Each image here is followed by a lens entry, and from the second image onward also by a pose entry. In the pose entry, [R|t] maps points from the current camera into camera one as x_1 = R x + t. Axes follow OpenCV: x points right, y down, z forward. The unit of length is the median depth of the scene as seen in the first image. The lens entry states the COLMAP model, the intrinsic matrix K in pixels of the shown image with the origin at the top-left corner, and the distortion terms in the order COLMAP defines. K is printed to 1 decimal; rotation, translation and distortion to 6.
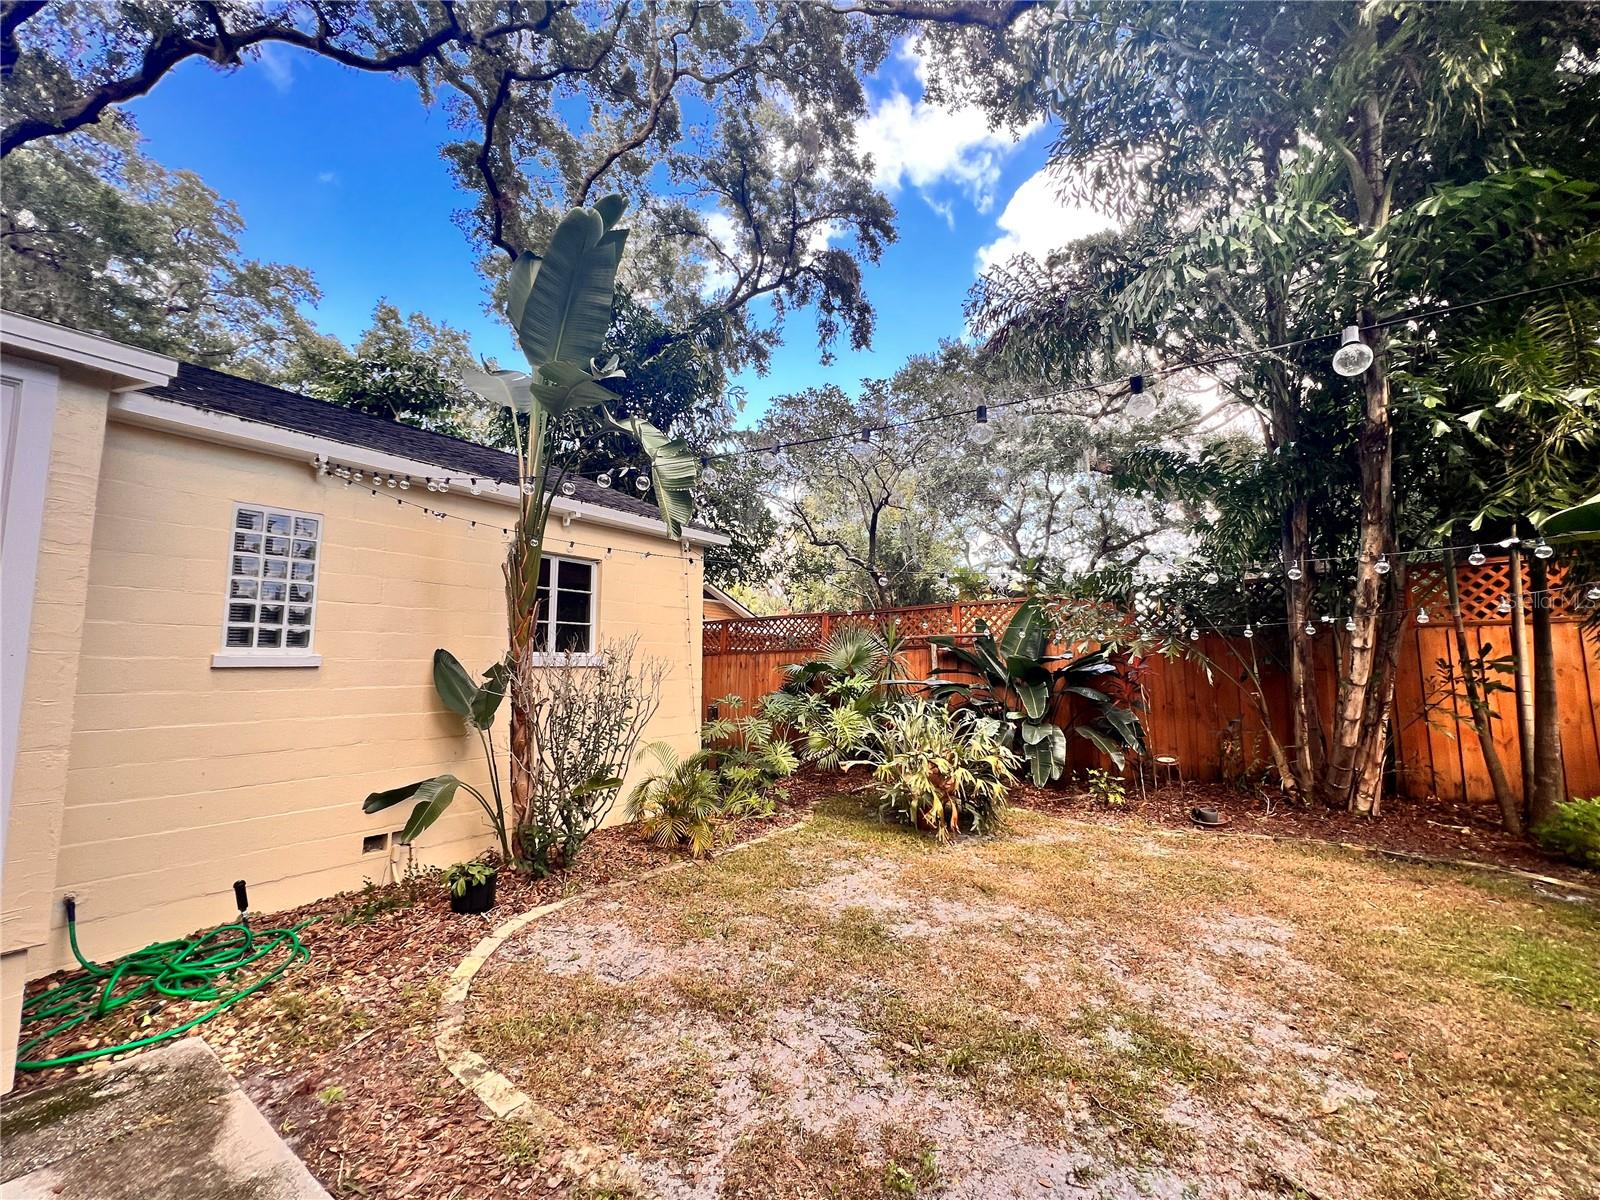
lens RADIAL K [[637.9, 0, 797.2], [0, 637.9, 601.0], [0, 0, 1]] dist [-0.000963, 0.000117]
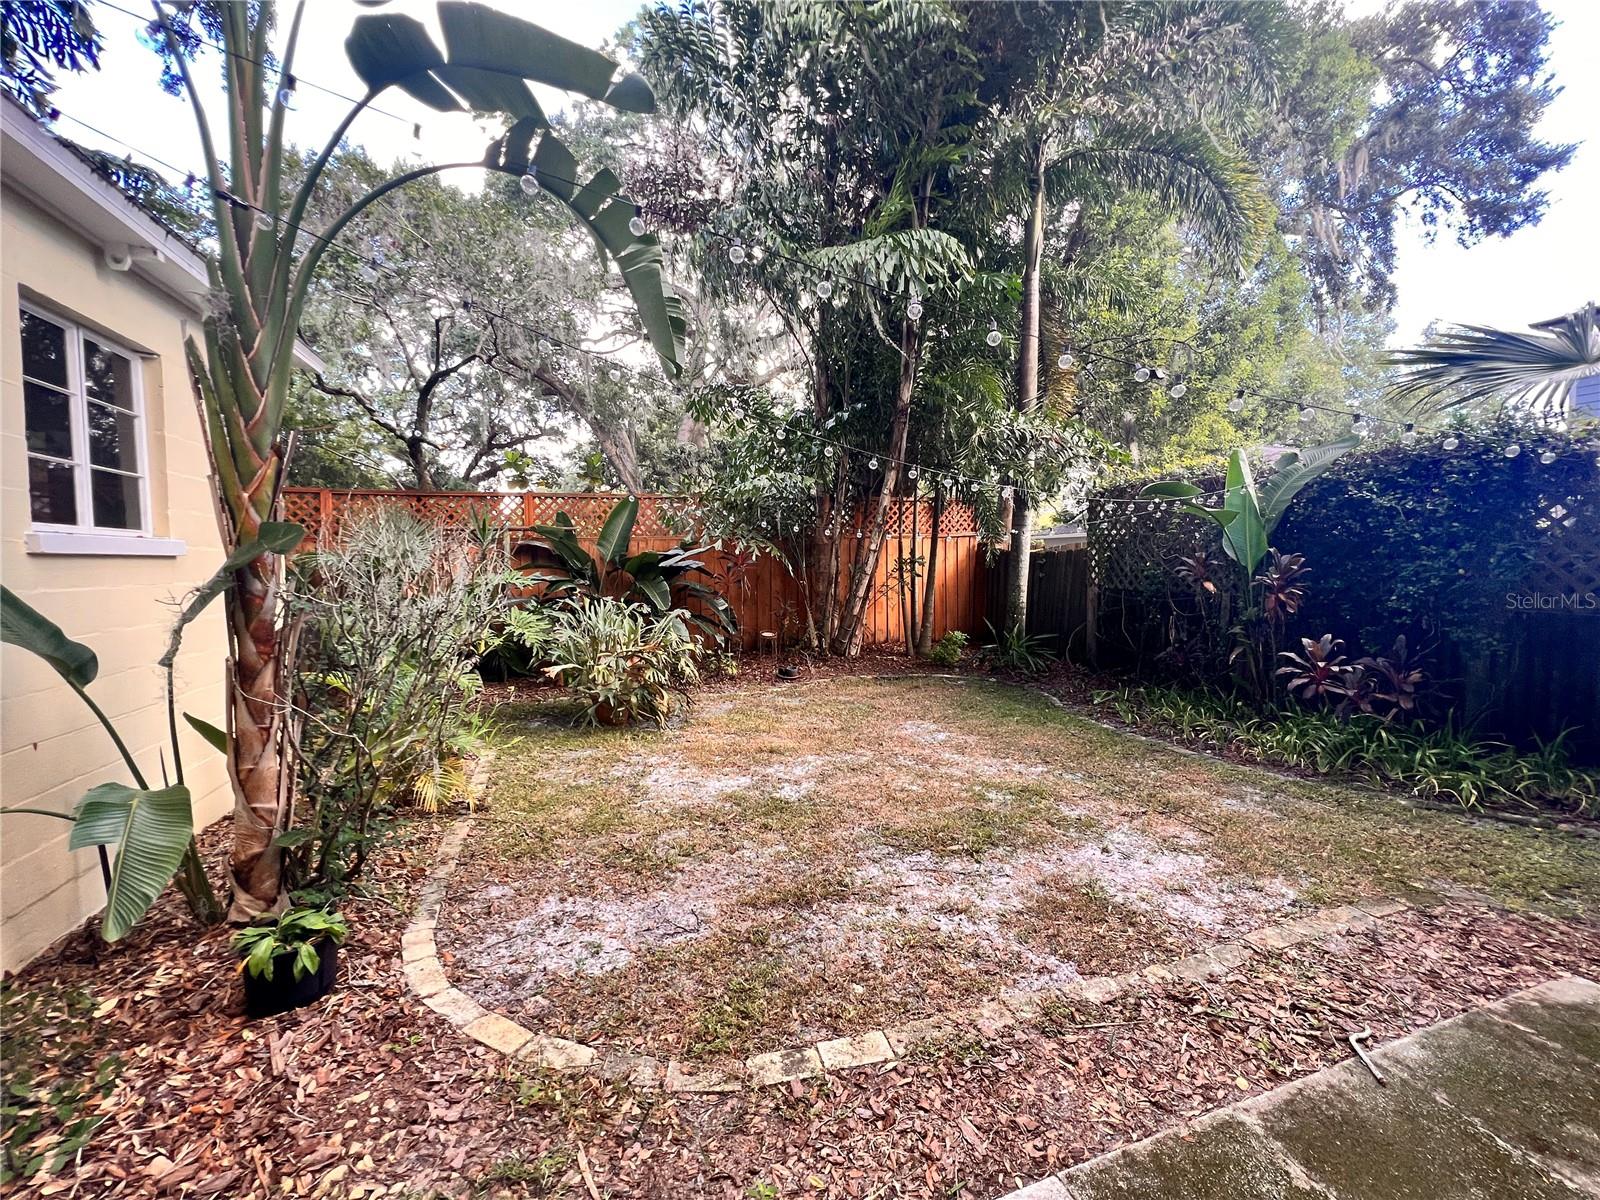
lens RADIAL K [[637.9, 0, 797.2], [0, 637.9, 601.0], [0, 0, 1]] dist [-0.000963, 0.000117]
pose [[0.576883, -0.045436, 0.815562, -0.746395], [-0.083466, 0.989947, 0.114190, 0.057311], [-0.812551, -0.133946, 0.567291, 0.419321]]
